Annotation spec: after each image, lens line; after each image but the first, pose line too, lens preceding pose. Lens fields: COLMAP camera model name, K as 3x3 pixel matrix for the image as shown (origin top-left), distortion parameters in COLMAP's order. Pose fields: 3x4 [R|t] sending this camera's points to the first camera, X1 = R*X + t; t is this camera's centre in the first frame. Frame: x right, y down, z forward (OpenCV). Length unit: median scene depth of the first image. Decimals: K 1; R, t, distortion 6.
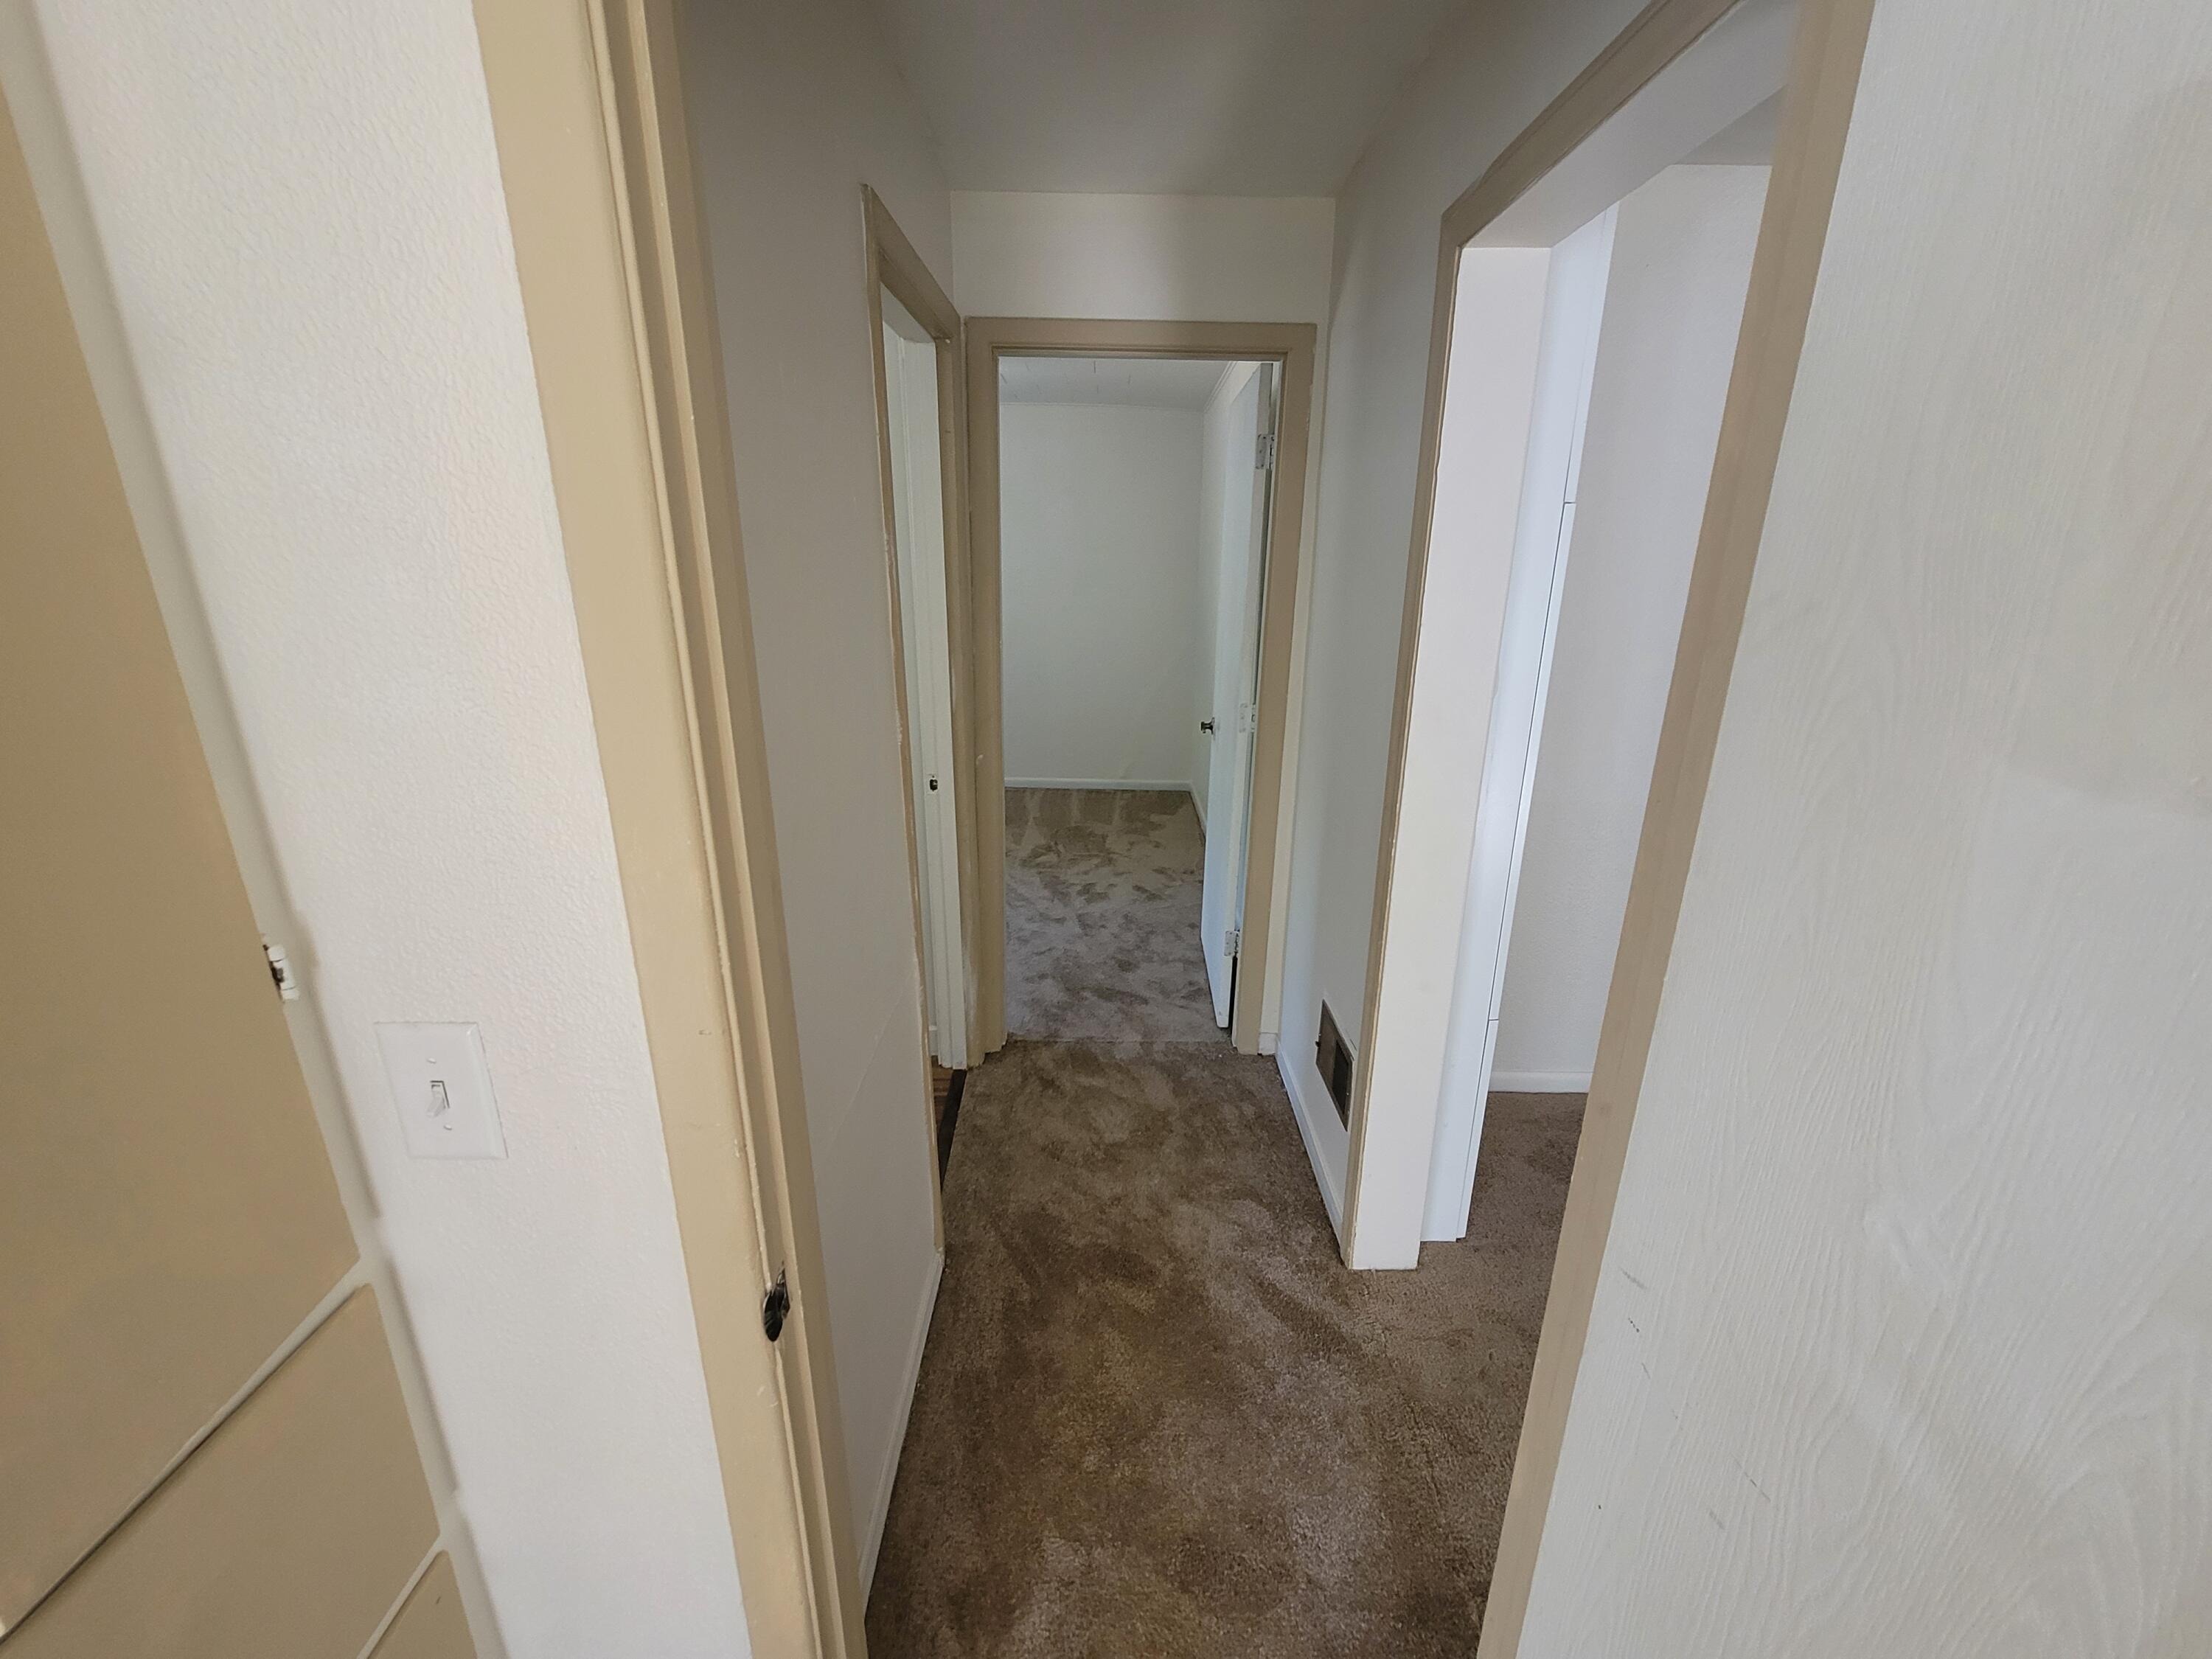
lens RADIAL K [[898.8, 0, 1110.5], [0, 898.8, 827.9], [0, 0, 1]] dist [-0.003786, 0.000789]
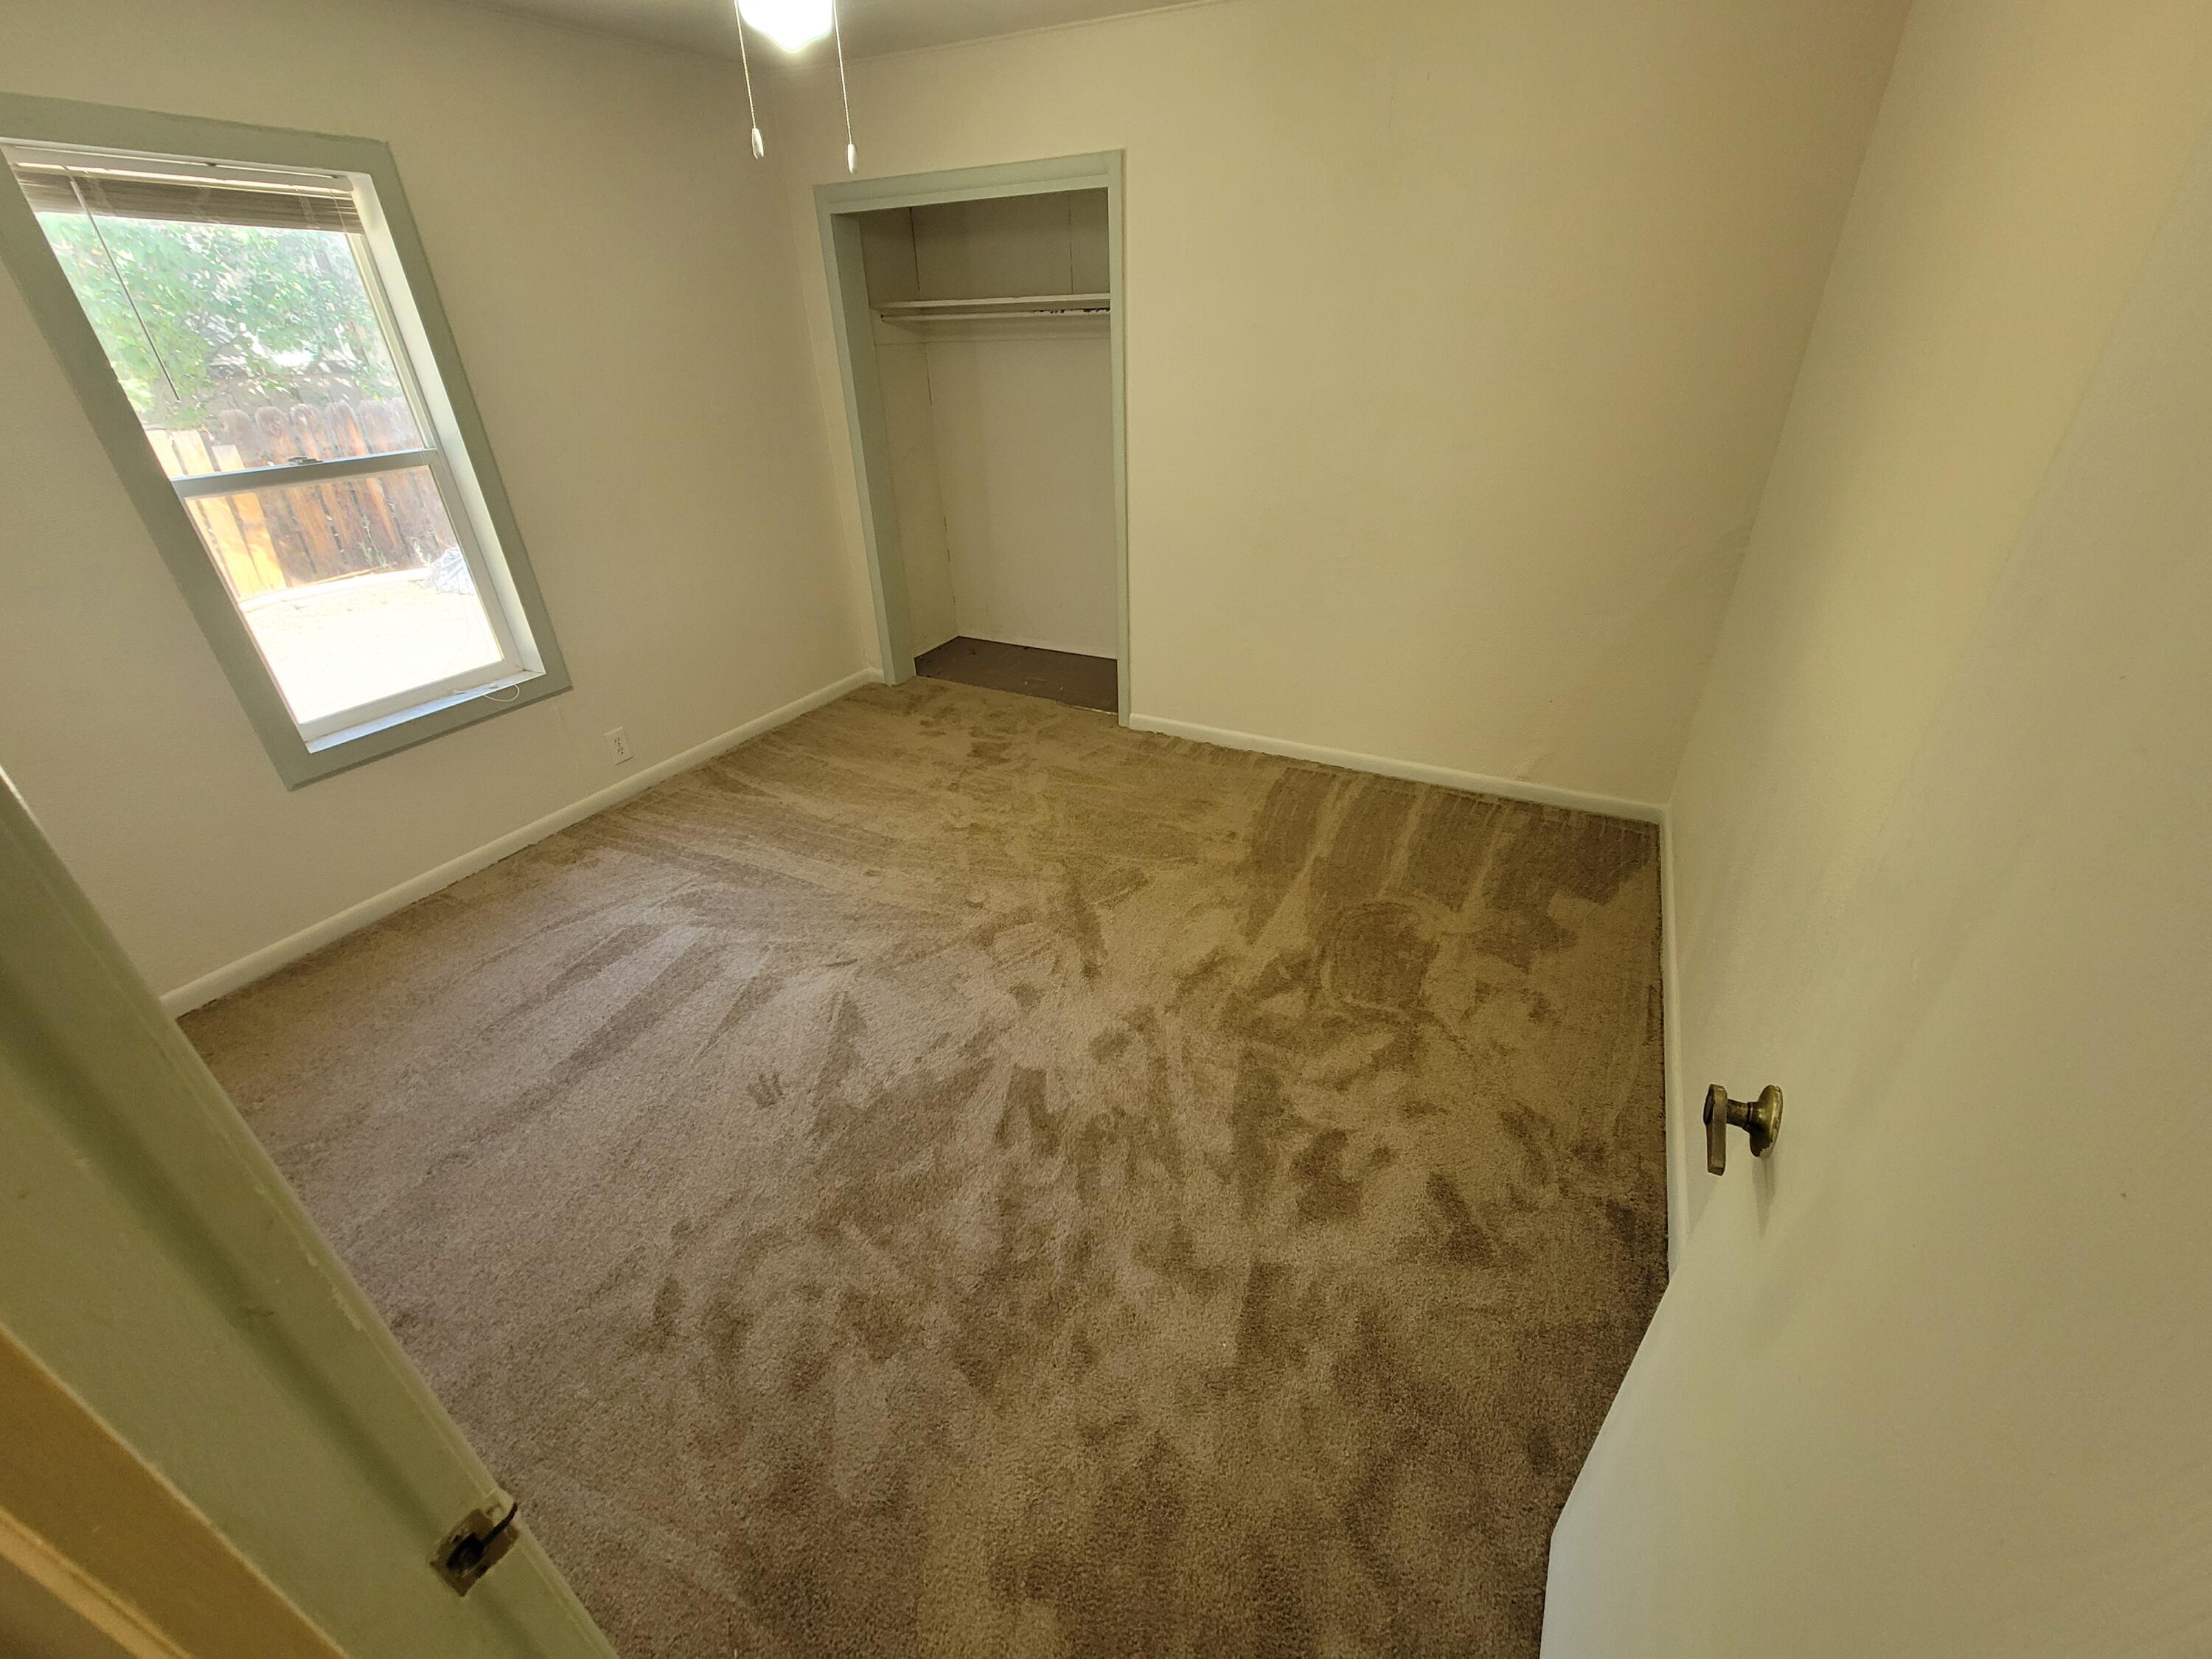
lens RADIAL K [[898.8, 0, 1103.1], [0, 898.8, 835.8], [0, 0, 1]] dist [-0.003786, 0.000789]
pose [[0.885227, 0.197686, -0.421062, 0.031104], [-0.101910, 0.965631, 0.239106, -0.161504], [0.453859, -0.168753, 0.874948, 0.522638]]
